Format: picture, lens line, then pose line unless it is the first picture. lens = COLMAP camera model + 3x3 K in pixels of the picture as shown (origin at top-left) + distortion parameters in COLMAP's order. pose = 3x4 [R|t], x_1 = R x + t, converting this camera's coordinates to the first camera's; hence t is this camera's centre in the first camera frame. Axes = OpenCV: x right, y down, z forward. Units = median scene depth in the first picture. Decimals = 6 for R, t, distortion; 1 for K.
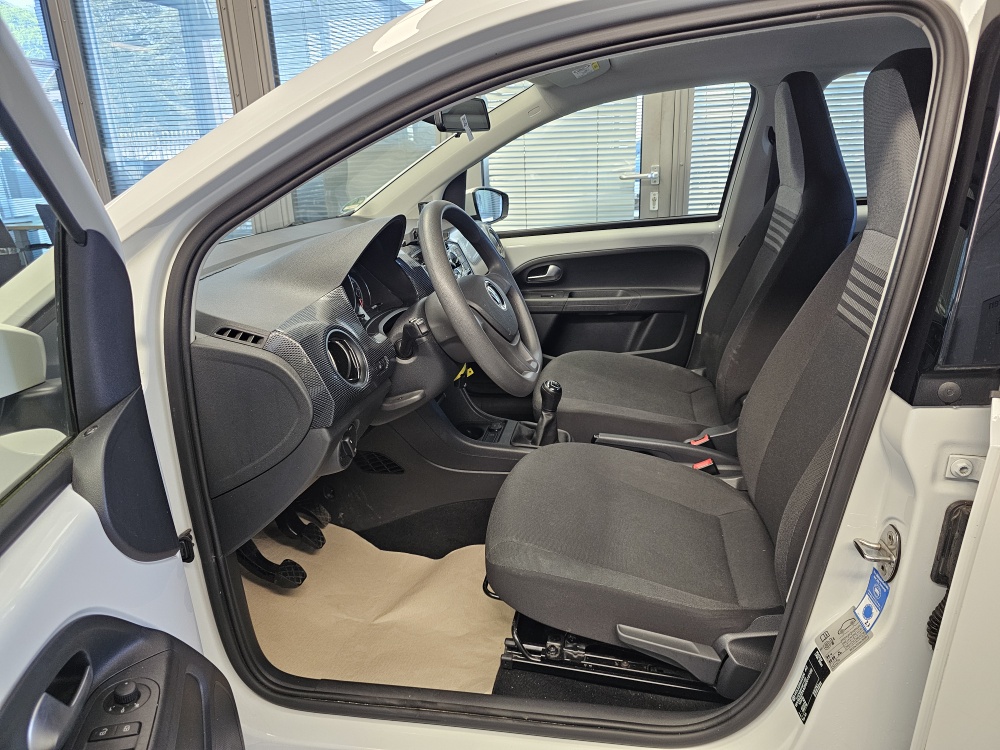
lens RADIAL K [[662.8, 0, 504.1], [0, 662.8, 370.4], [0, 0, 1]] dist [0.044718, -0.063248]
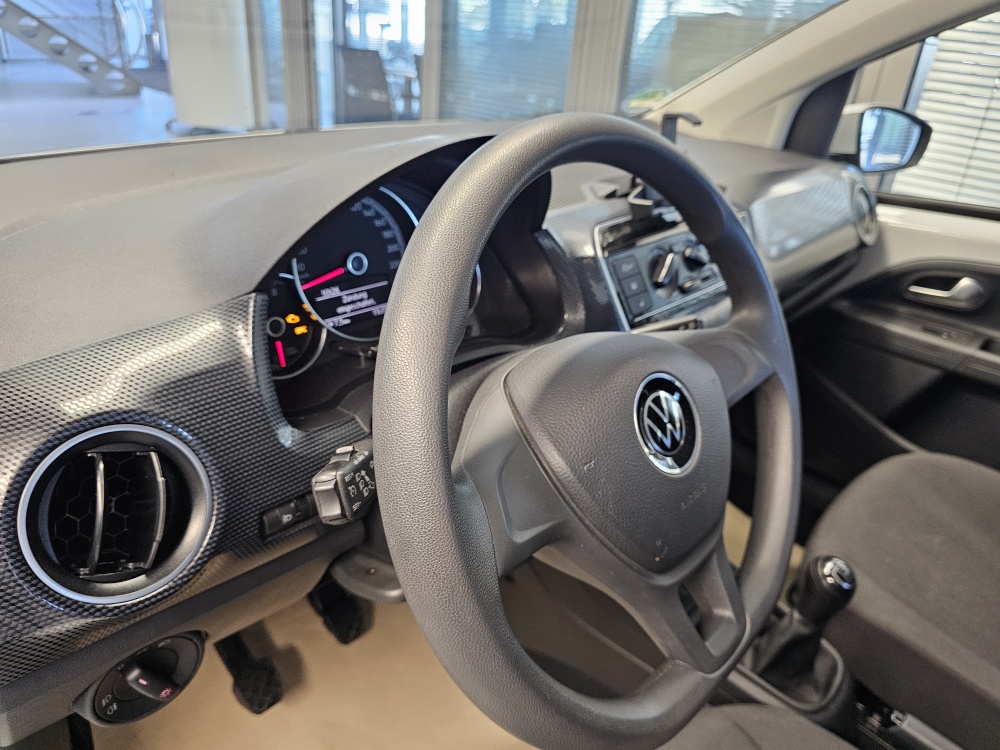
lens RADIAL K [[679.0, 0, 518.3], [0, 679.0, 375.2], [0, 0, 1]] dist [0.051261, -0.064755]
pose [[0.835768, 0.330974, -0.438118, 0.058265], [-0.267052, 0.942200, 0.202343, -0.156059], [0.479765, -0.052112, 0.875848, 0.551738]]
